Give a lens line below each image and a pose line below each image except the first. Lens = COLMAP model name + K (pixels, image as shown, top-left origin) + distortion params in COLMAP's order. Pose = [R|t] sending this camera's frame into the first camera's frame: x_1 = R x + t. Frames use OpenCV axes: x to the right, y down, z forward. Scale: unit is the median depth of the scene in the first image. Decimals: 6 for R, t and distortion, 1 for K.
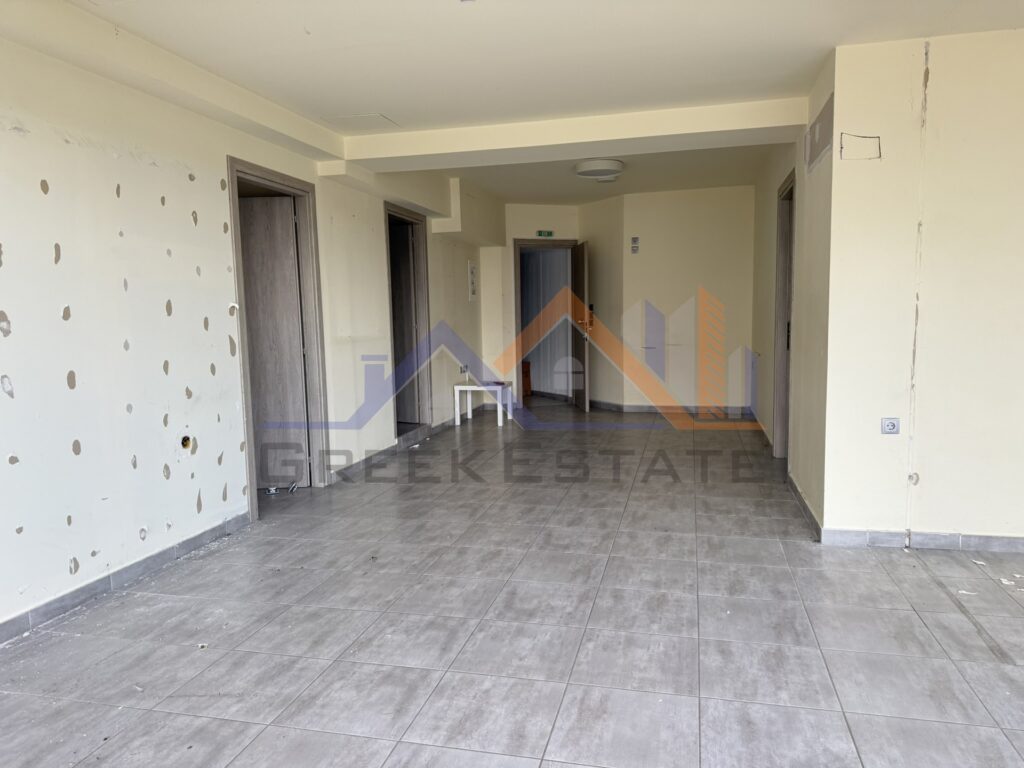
lens RADIAL K [[717.2, 0, 510.1], [0, 717.2, 396.1], [0, 0, 1]] dist [0.062478, -0.075207]
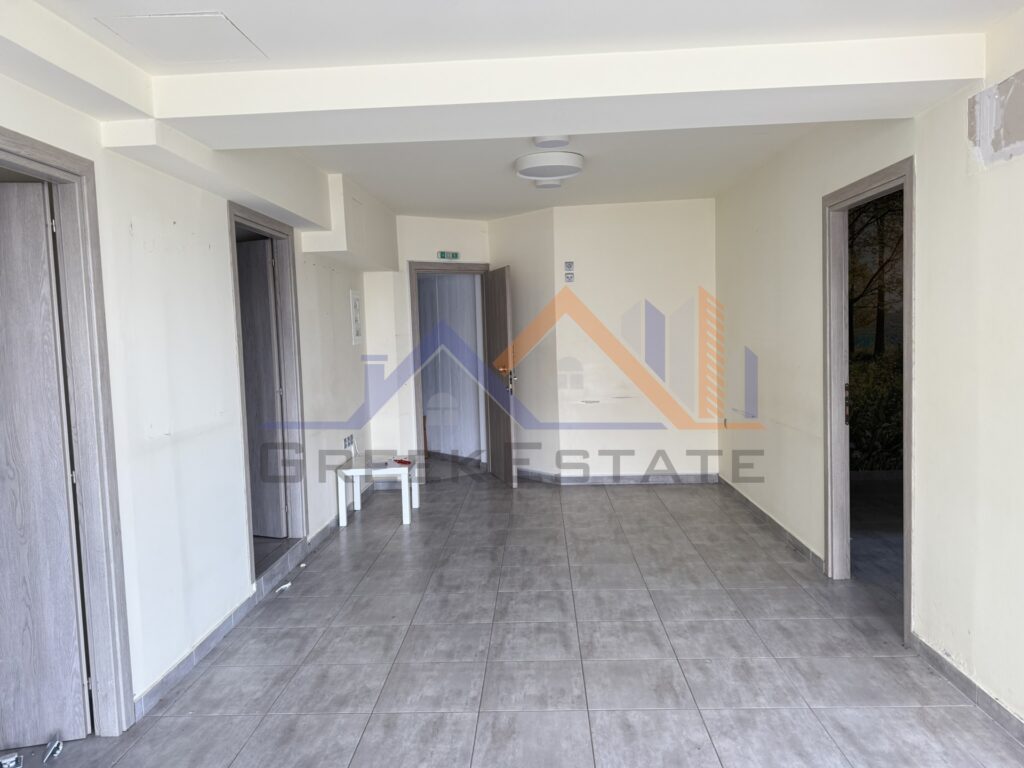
lens RADIAL K [[717.2, 0, 509.2], [0, 717.2, 383.5], [0, 0, 1]] dist [0.062478, -0.075207]
pose [[0.978854, -0.026504, 0.202837, -0.114900], [0.035324, 0.998576, -0.039987, -0.134346], [-0.201488, 0.046307, 0.978396, 0.580962]]
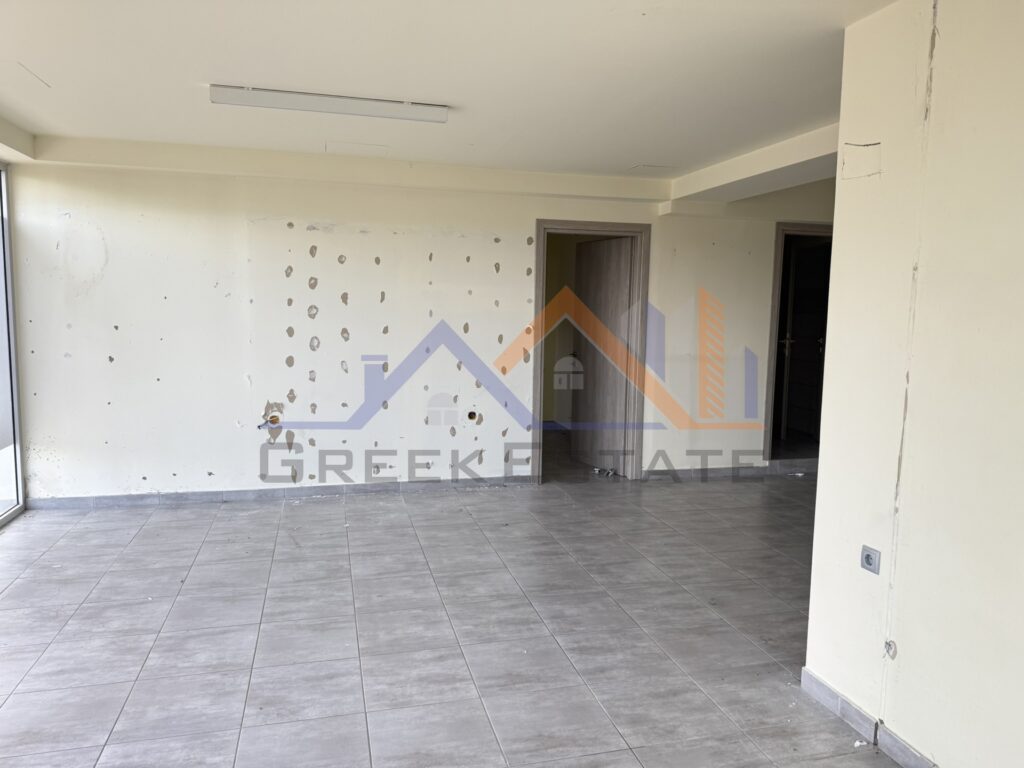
lens RADIAL K [[717.2, 0, 523.7], [0, 717.2, 385.4], [0, 0, 1]] dist [0.062478, -0.075207]
pose [[0.482615, 0.126985, -0.866578, 0.824152], [-0.128809, 0.988965, 0.073183, -0.113522], [0.866309, 0.076304, 0.493646, 0.320964]]
